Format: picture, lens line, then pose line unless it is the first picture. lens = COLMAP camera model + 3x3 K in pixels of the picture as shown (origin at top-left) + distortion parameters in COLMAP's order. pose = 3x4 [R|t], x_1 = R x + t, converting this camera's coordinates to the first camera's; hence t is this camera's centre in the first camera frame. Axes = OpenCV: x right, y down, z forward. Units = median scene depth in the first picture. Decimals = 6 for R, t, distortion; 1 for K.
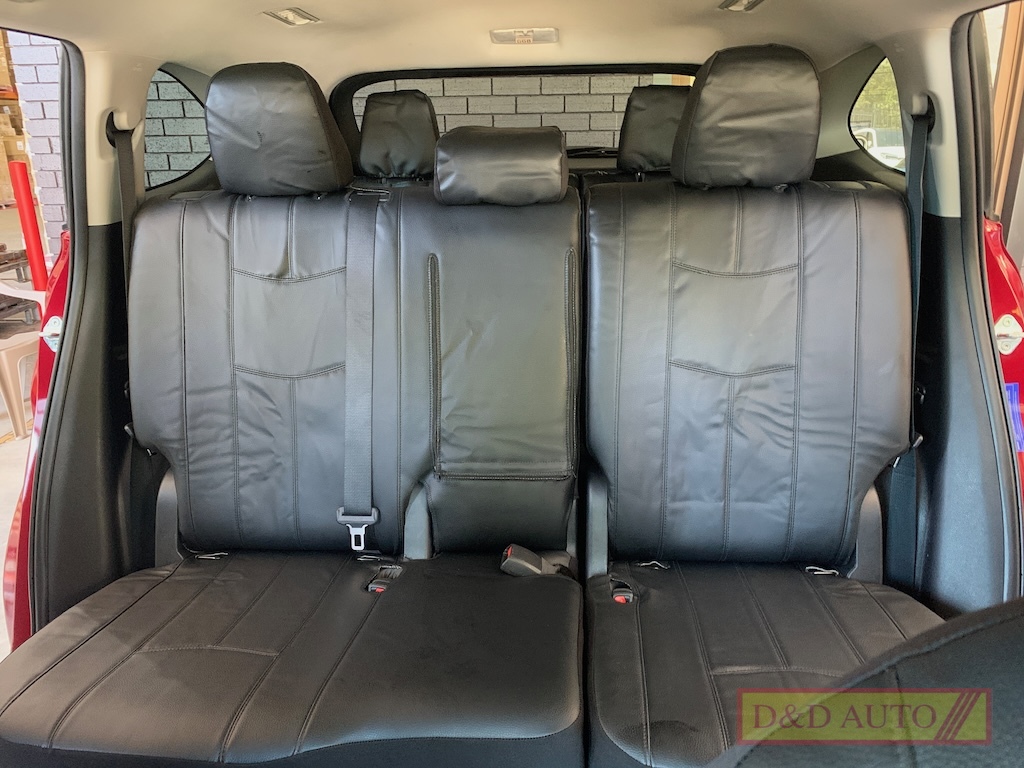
lens RADIAL K [[809.2, 0, 521.2], [0, 809.2, 379.2], [0, 0, 1]] dist [0.003126, -0.029943]
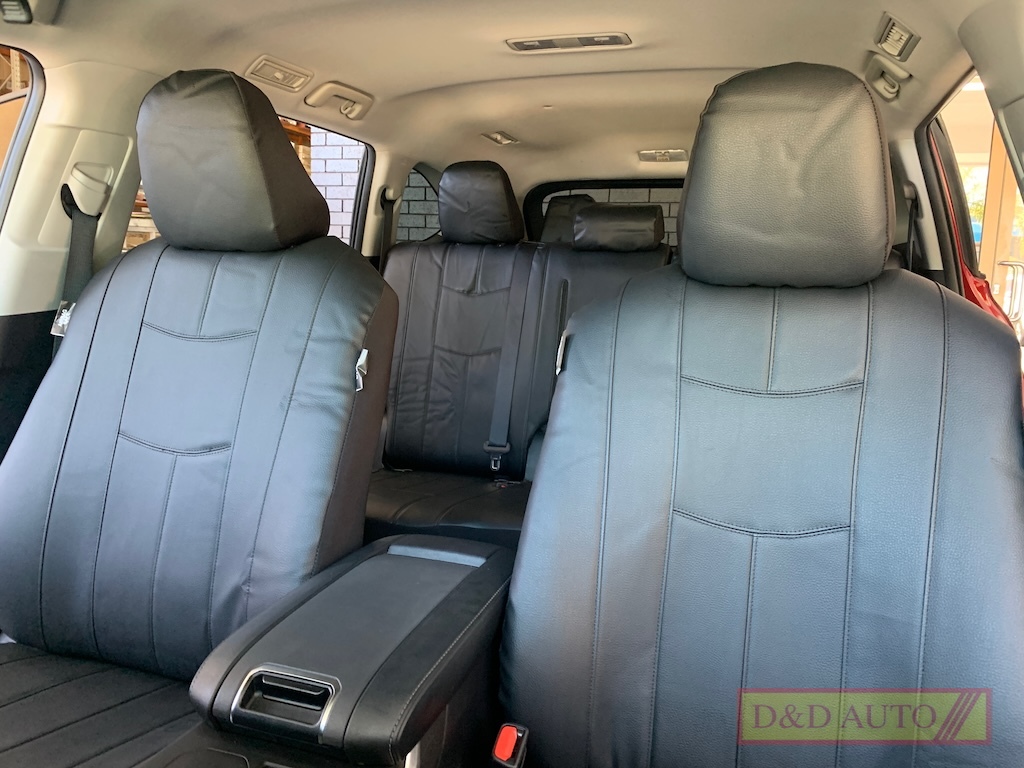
lens RADIAL K [[776.5, 0, 501.4], [0, 776.5, 366.7], [0, 0, 1]] dist [0.008050, -0.013365]
pose [[0.960212, 0.081299, -0.267178, 0.170092], [-0.125272, 0.980428, -0.151883, 0.230630], [0.249601, 0.179309, 0.951603, -0.376259]]
